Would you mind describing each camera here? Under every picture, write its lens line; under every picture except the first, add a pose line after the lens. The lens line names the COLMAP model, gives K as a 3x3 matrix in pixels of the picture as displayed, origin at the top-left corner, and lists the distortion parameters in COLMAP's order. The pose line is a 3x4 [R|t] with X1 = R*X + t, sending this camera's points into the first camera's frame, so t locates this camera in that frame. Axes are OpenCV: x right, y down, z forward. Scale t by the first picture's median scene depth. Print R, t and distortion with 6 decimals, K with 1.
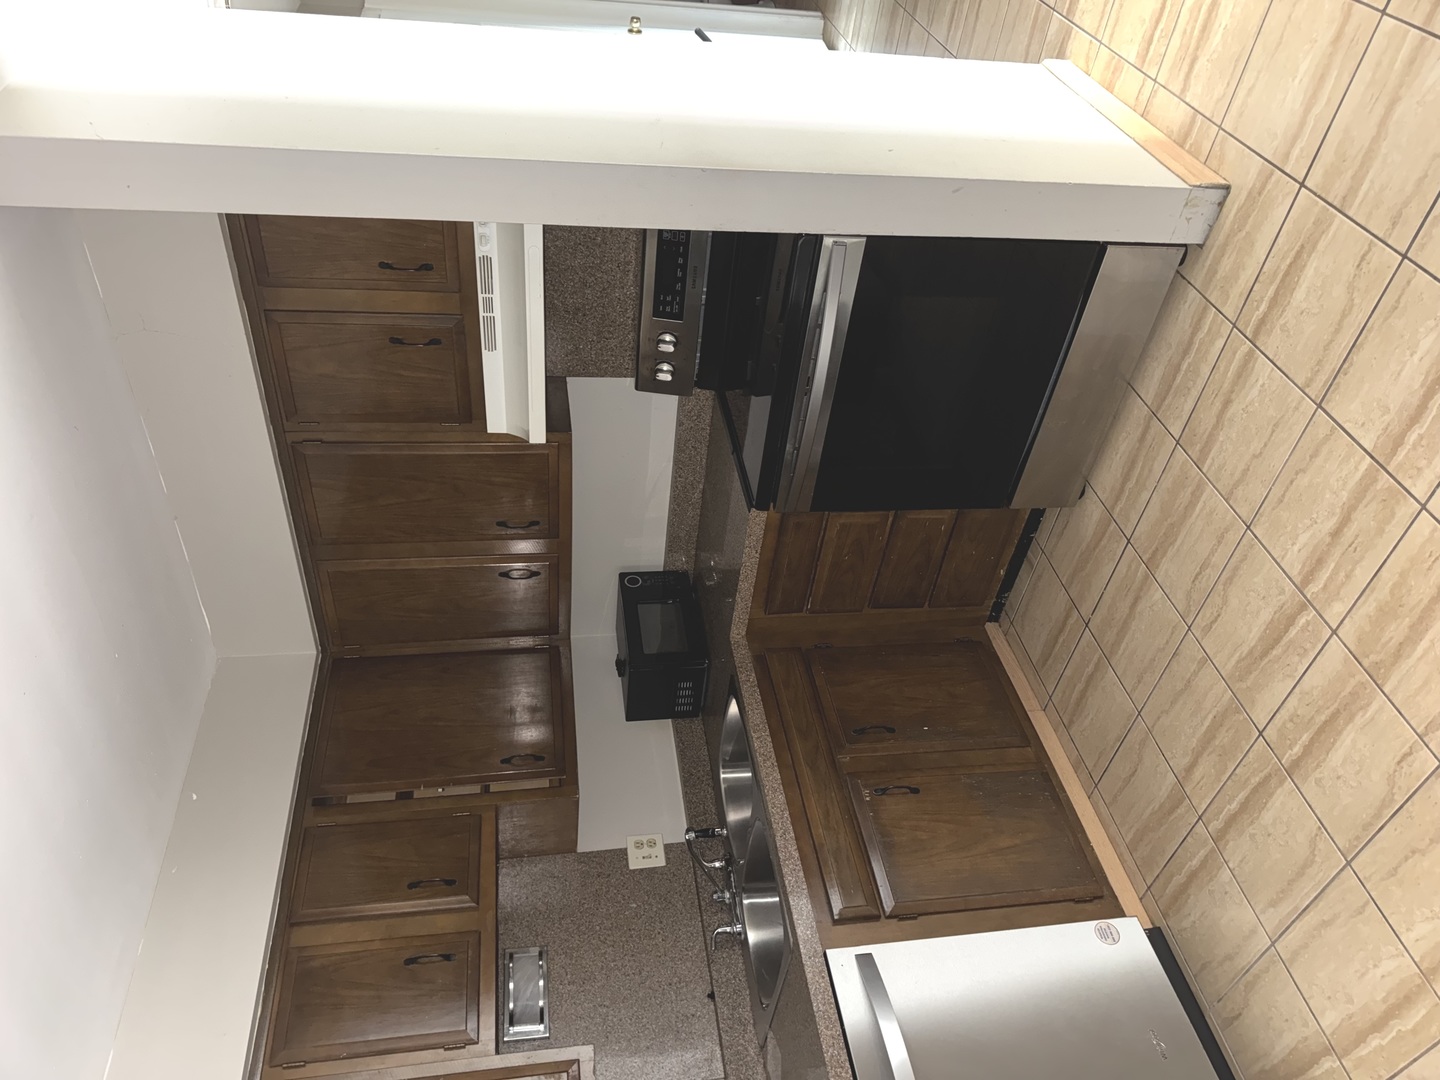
lens RADIAL K [[1027.7, 0, 741.3], [0, 1027.7, 550.6], [0, 0, 1]] dist [0.036017, -0.038862]
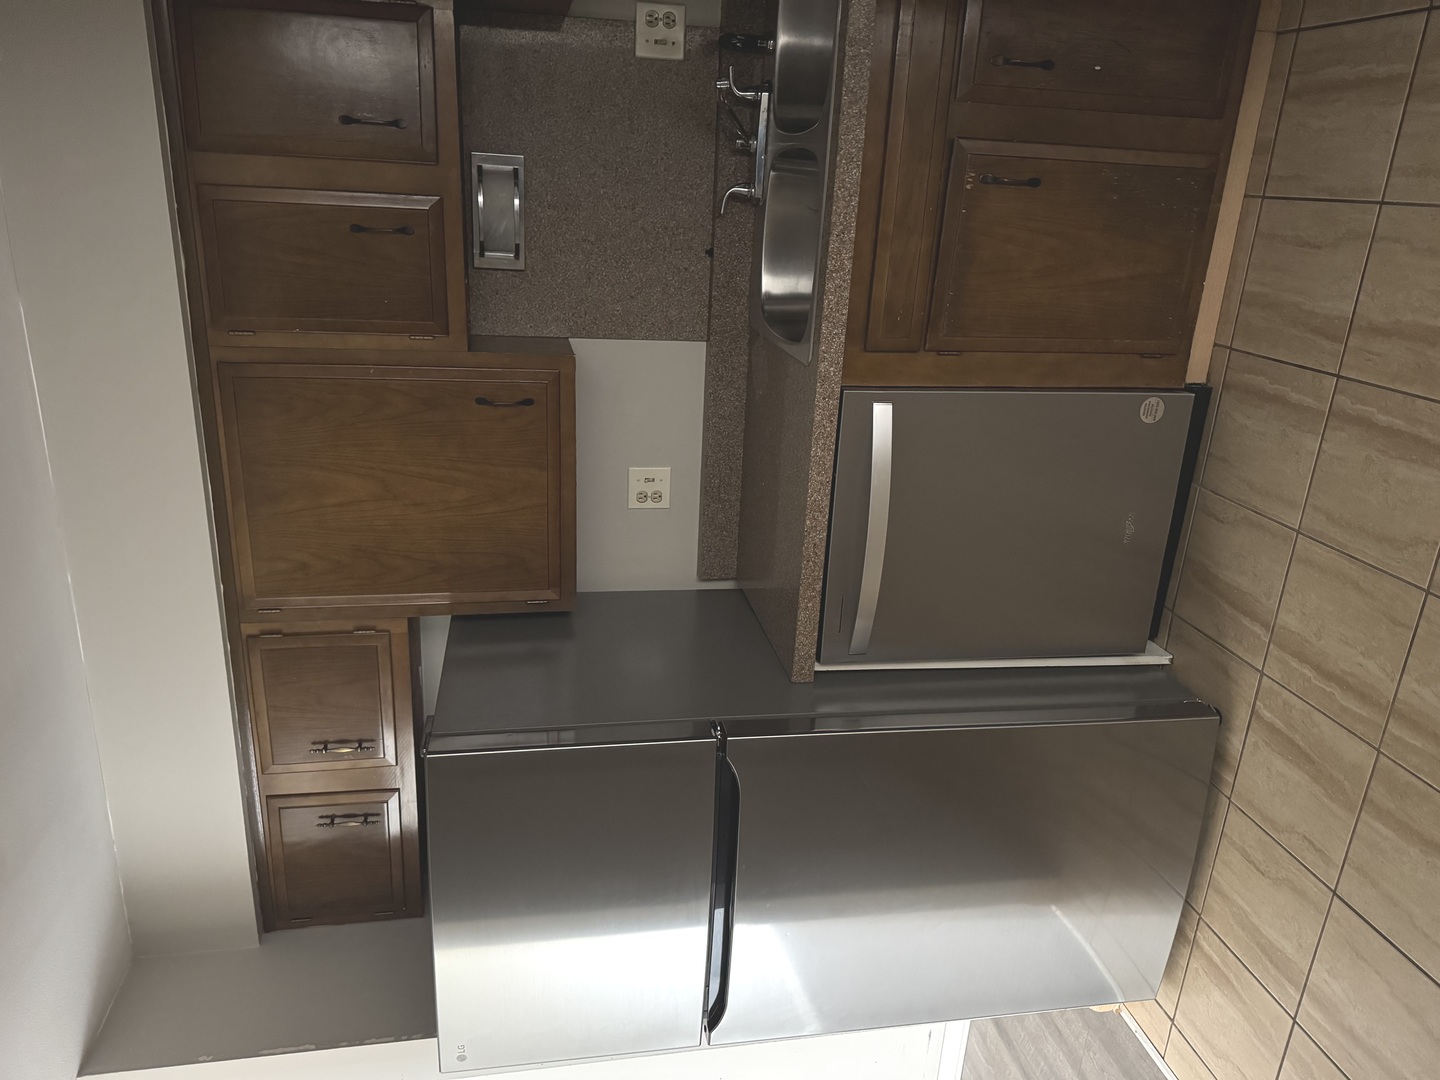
lens RADIAL K [[1027.7, 0, 730.3], [0, 1027.7, 536.2], [0, 0, 1]] dist [0.036017, -0.038862]
pose [[0.972077, 0.182872, 0.147049, -0.101355], [-0.206933, 0.372540, 0.904650, -0.290600], [0.110653, -0.909820, 0.399980, 0.449635]]
